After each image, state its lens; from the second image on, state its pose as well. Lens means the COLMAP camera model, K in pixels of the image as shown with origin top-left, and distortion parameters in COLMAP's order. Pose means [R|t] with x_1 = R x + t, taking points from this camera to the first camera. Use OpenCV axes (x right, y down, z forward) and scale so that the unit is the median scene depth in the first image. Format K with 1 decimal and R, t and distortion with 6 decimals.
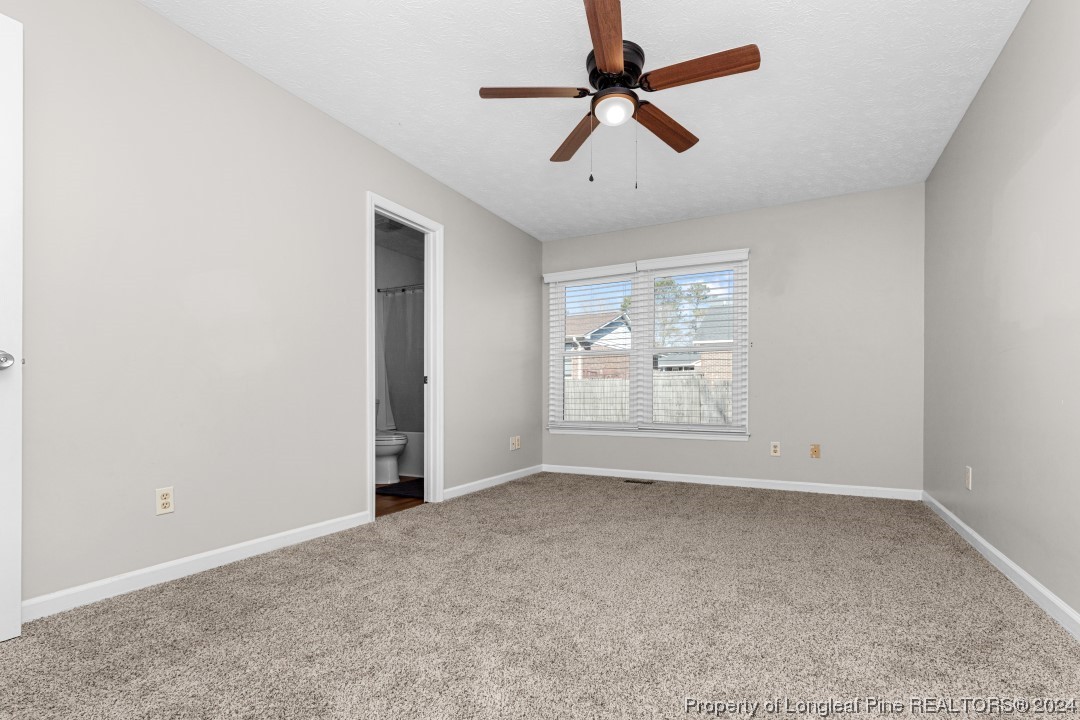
lens RADIAL K [[500.7, 0, 543.1], [0, 500.7, 376.4], [0, 0, 1]] dist [-0.000343, -0.000728]
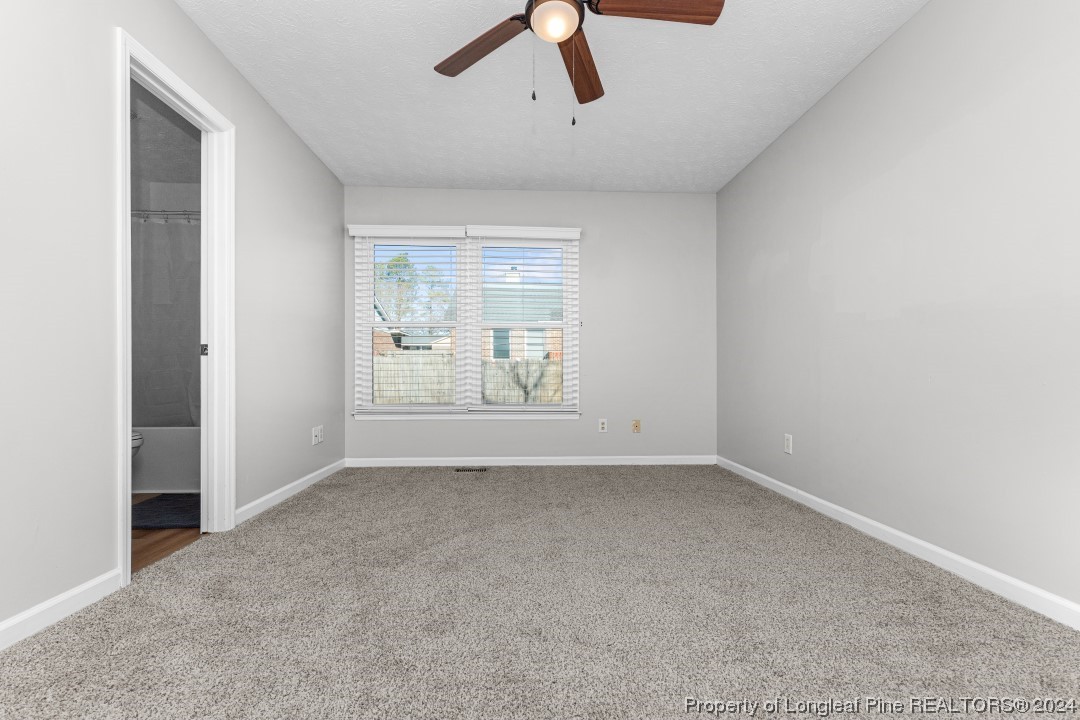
lens RADIAL K [[492.0, 0, 540.0], [0, 492.0, 360.0], [0, 0, 1]] dist [0.005276, -0.000588]
pose [[0.867039, 0.016613, 0.497964, -0.157438], [-0.021021, 0.999774, 0.003246, 0.008216], [-0.497797, -0.013282, 0.867192, 0.185879]]
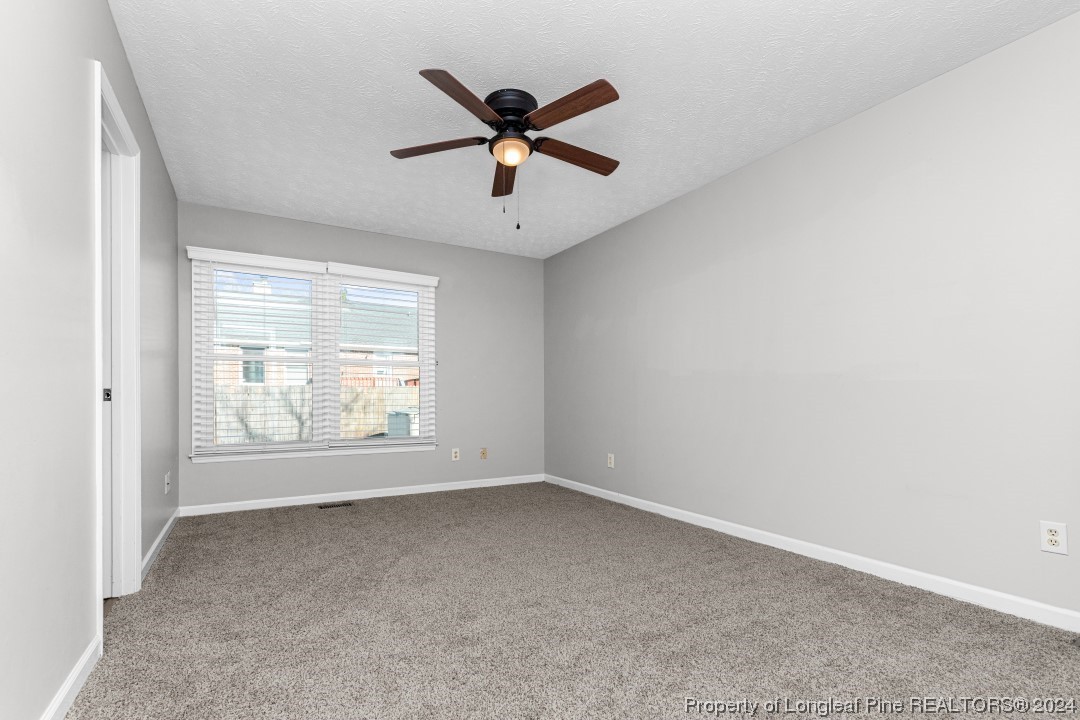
lens RADIAL K [[499.8, 0, 535.9], [0, 499.8, 371.9], [0, 0, 1]] dist [0.003441, -0.000180]
pose [[0.544134, 0.044461, 0.837819, -0.415287], [-0.030465, 0.998983, -0.033228, -0.014188], [-0.838445, -0.007444, 0.544936, 0.215175]]
